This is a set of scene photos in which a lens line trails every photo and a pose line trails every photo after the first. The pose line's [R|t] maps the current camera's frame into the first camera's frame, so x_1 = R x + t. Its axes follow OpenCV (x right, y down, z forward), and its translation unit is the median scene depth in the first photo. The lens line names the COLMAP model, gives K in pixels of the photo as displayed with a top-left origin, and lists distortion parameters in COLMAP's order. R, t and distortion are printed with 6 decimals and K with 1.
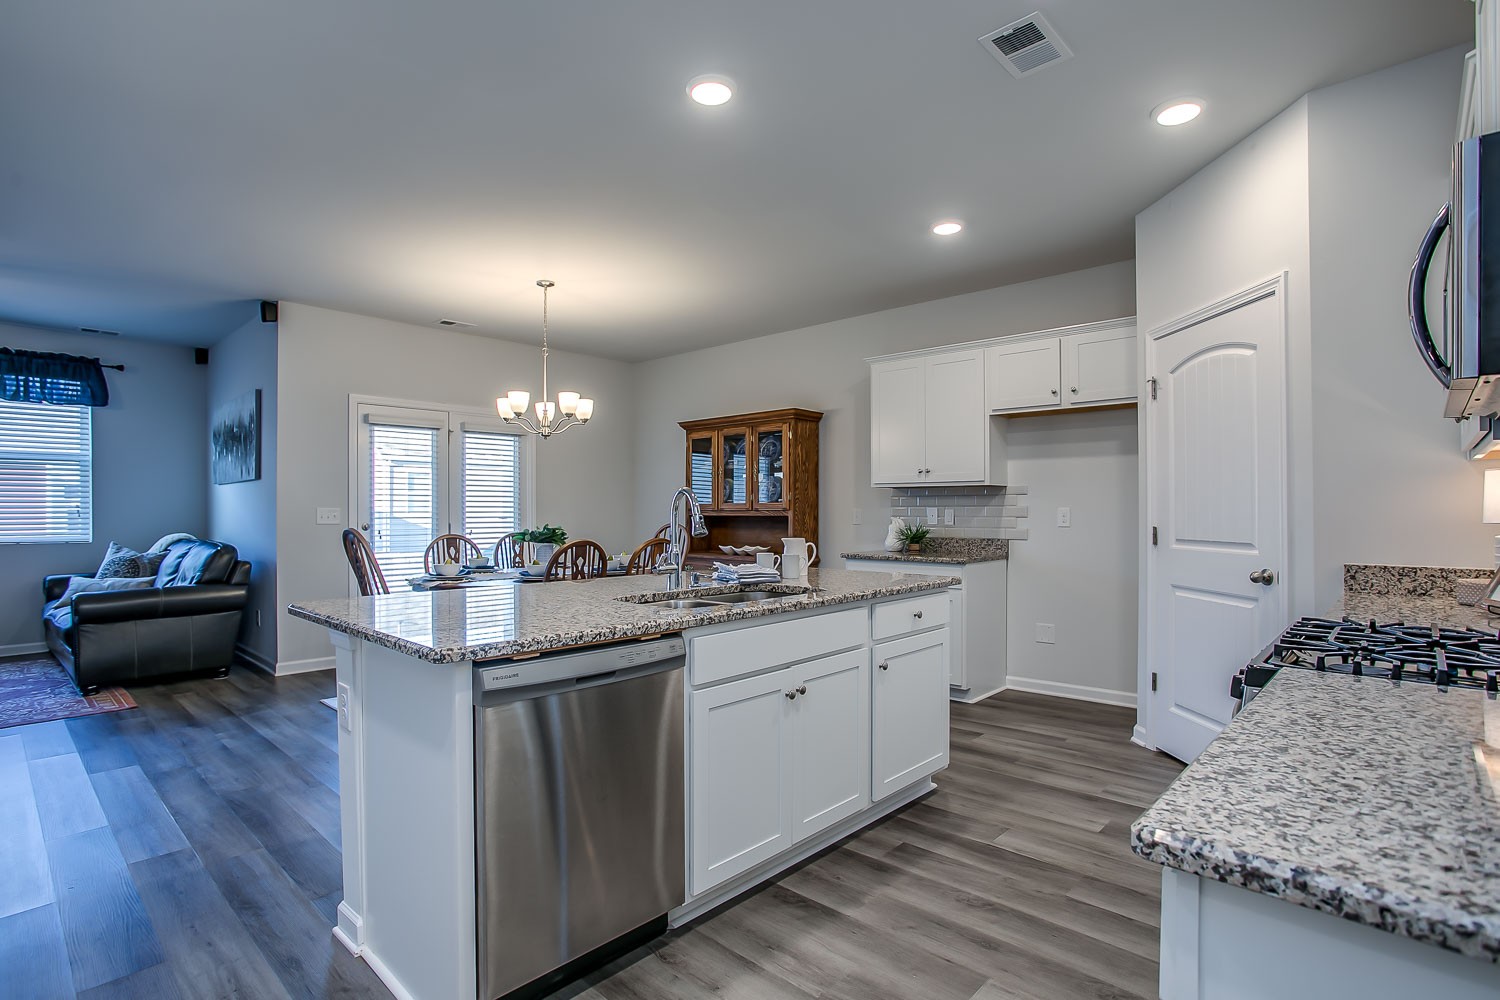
lens RADIAL K [[742.5, 0, 744.5], [0, 742.5, 511.7], [0, 0, 1]] dist [-0.050358, -0.000531]
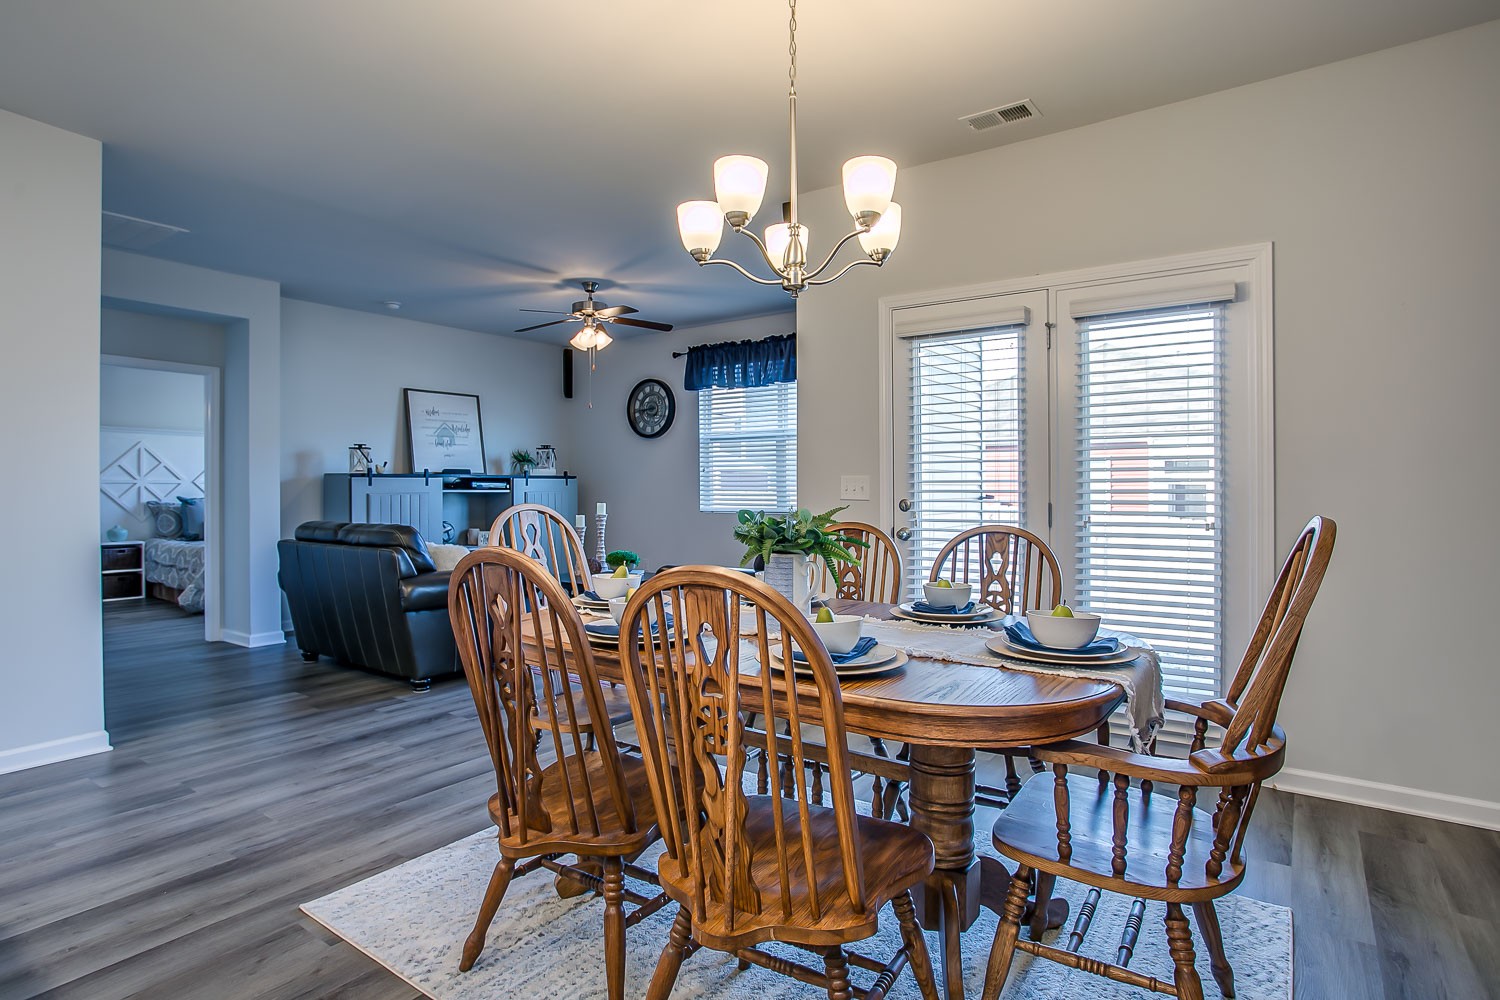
lens RADIAL K [[827.5, 0, 721.4], [0, 827.5, 479.0], [0, 0, 1]] dist [-0.004588, -0.000213]
pose [[0.115311, -0.009776, -0.993281, 0.153270], [0.003637, 0.999949, -0.009420, 0.003966], [0.993323, -0.002526, 0.115341, 0.693856]]
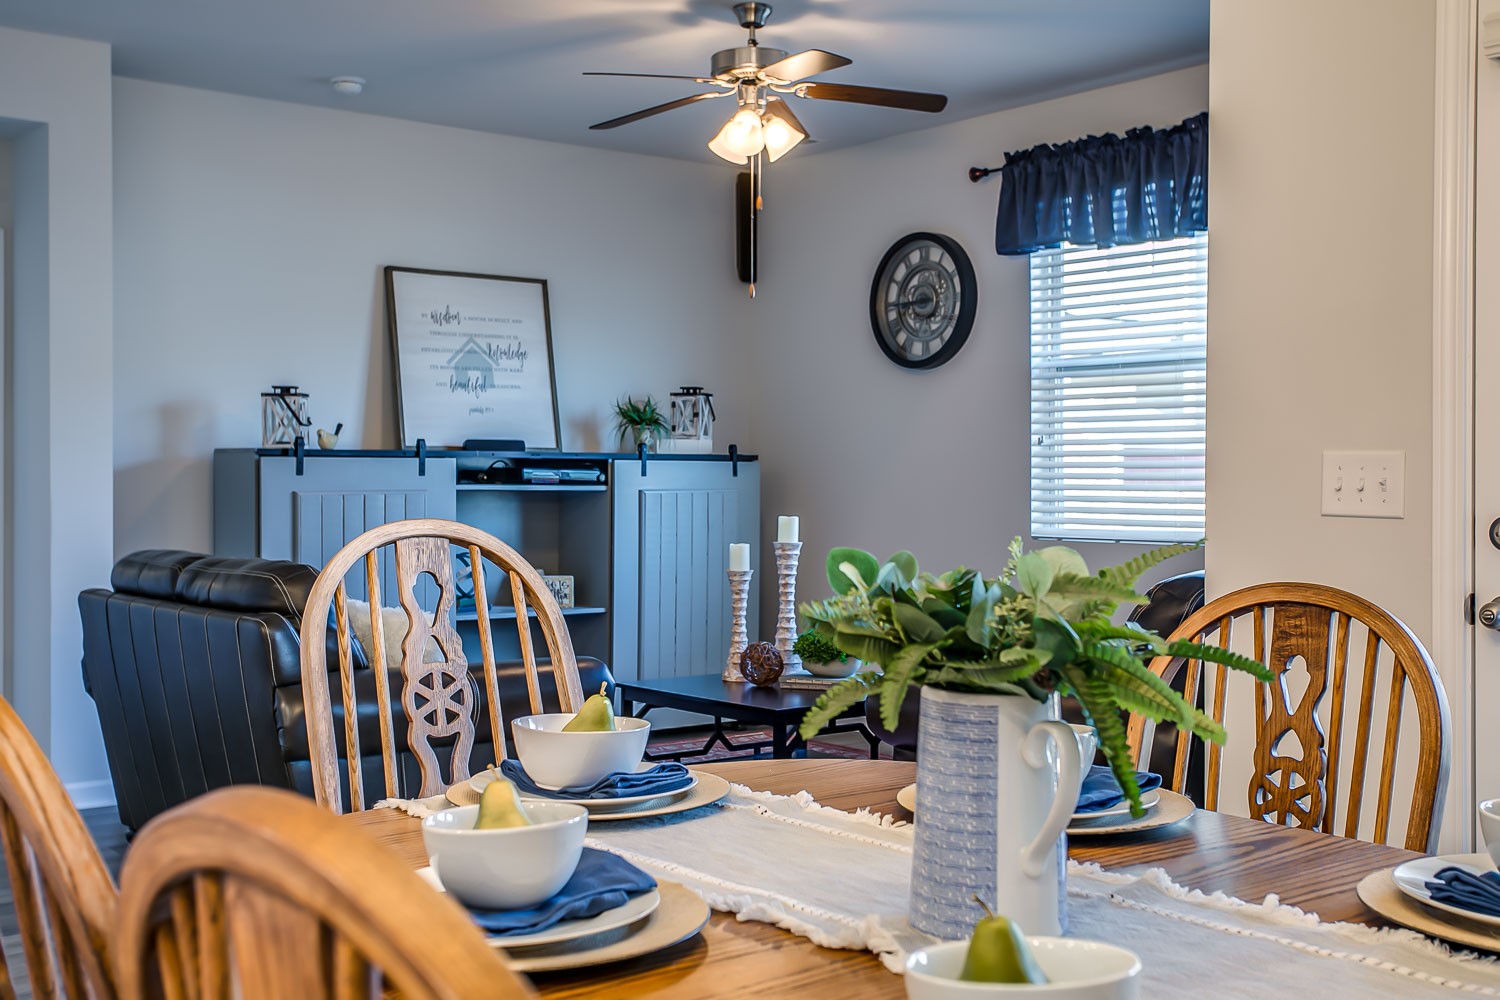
lens RADIAL K [[1730.7, 0, 720.0], [0, 1730.7, 484.8], [0, 0, 1]] dist [0.019724, 0.000000]
pose [[-0.132090, 0.001647, -0.991236, 0.039403], [-0.000583, 0.999998, 0.001739, 0.004970], [0.991238, 0.000807, -0.132088, 0.755989]]
